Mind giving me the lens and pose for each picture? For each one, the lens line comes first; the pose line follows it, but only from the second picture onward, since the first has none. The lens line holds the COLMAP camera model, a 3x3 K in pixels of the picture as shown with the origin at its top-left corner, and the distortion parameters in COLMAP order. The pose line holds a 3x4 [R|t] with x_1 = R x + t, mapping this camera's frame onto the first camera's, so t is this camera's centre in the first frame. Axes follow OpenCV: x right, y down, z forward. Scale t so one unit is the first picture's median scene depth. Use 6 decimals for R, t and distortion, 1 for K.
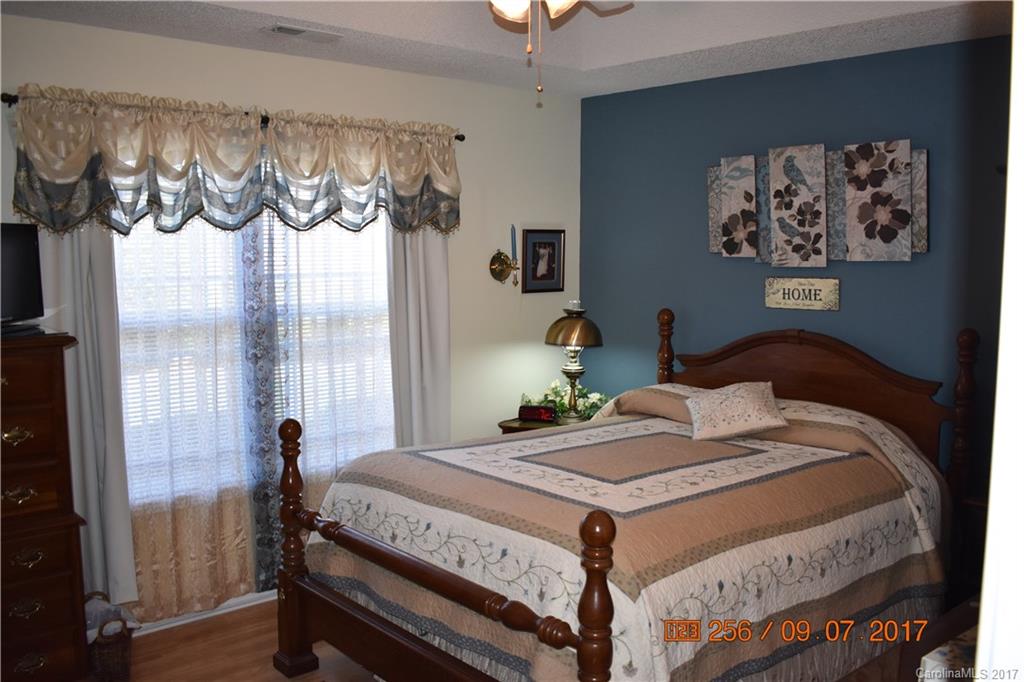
lens RADIAL K [[907.2, 0, 510.5], [0, 907.2, 341.7], [0, 0, 1]] dist [-0.080408, 0.017713]
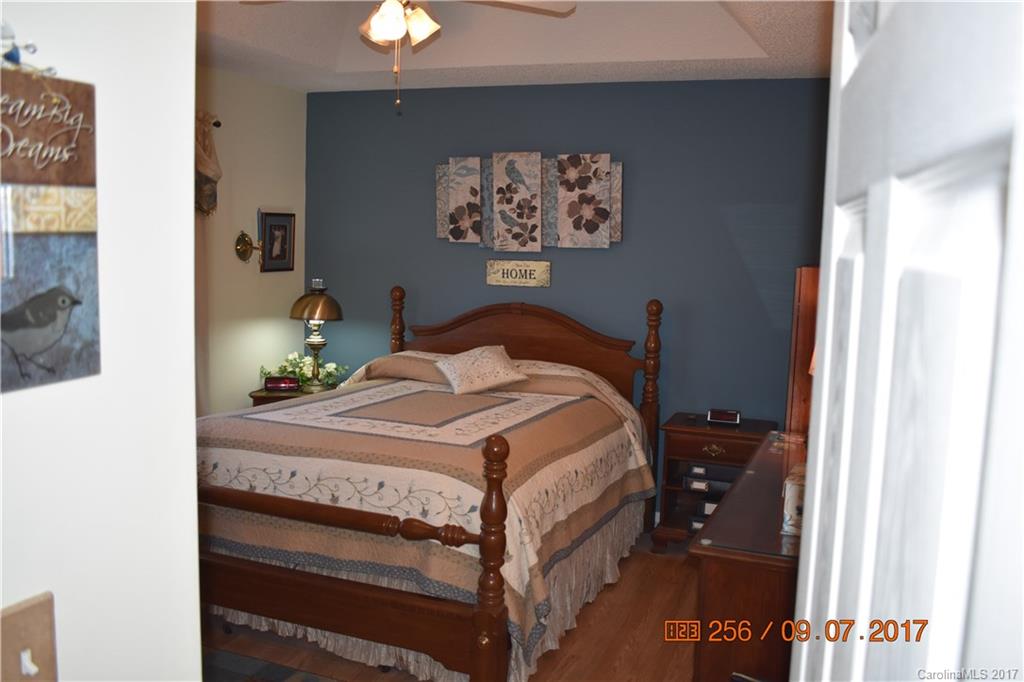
lens RADIAL K [[907.2, 0, 513.7], [0, 907.2, 341.5], [0, 0, 1]] dist [-0.080408, 0.017713]
pose [[0.893435, -0.027047, 0.448378, -0.248219], [0.018245, 0.999547, 0.023940, 0.010024], [-0.448822, -0.013208, 0.893523, -0.103251]]
